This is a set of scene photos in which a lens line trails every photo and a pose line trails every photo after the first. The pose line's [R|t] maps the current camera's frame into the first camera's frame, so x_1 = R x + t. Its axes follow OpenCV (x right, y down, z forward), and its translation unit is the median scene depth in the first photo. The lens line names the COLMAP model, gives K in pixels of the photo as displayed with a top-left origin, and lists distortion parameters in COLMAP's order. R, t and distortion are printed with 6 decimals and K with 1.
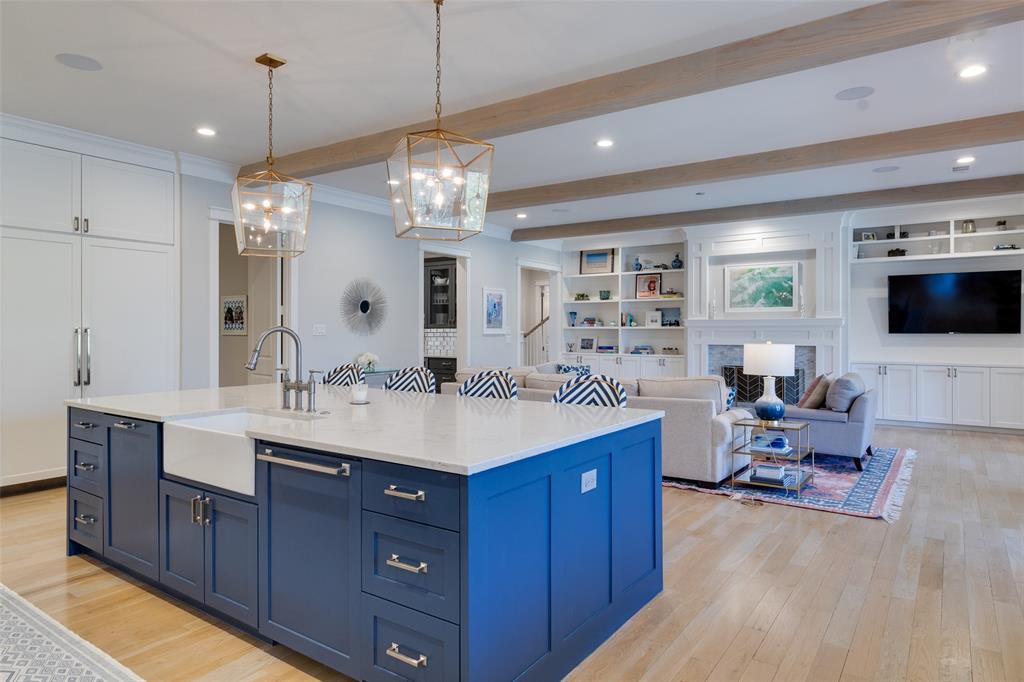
lens RADIAL K [[613.0, 0, 503.2], [0, 613.0, 325.7], [0, 0, 1]] dist [-0.000425, 0.002480]
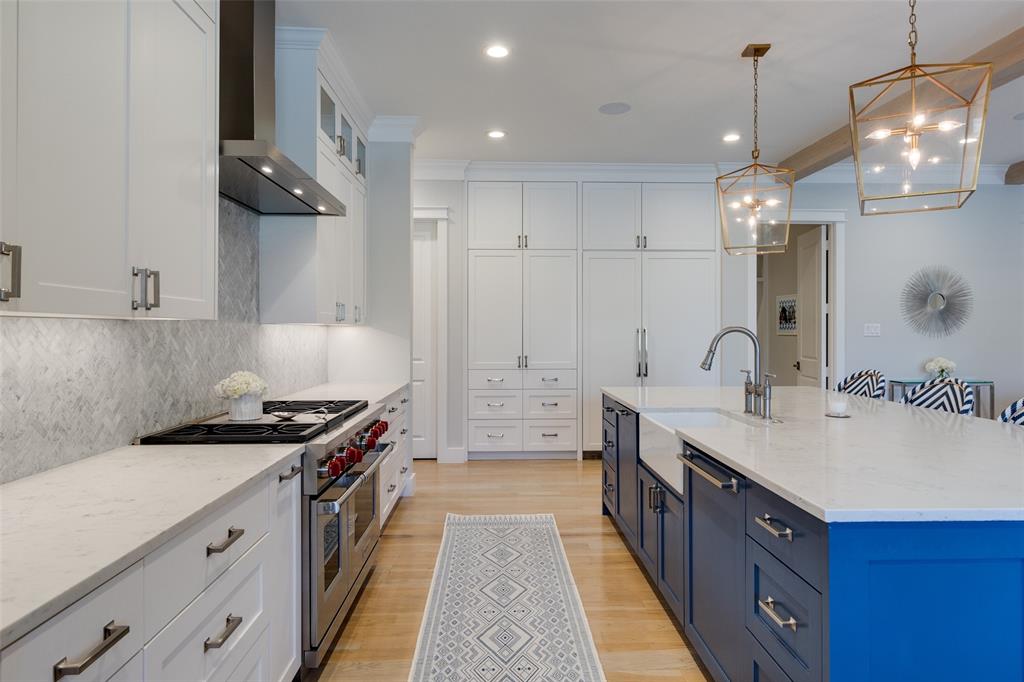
lens RADIAL K [[613.0, 0, 516.6], [0, 613.0, 326.6], [0, 0, 1]] dist [-0.000425, 0.002480]
pose [[0.608811, -0.005607, -0.793296, 0.085095], [0.007280, 0.999972, -0.001481, 0.000036], [0.793282, -0.004874, 0.608835, 0.064135]]
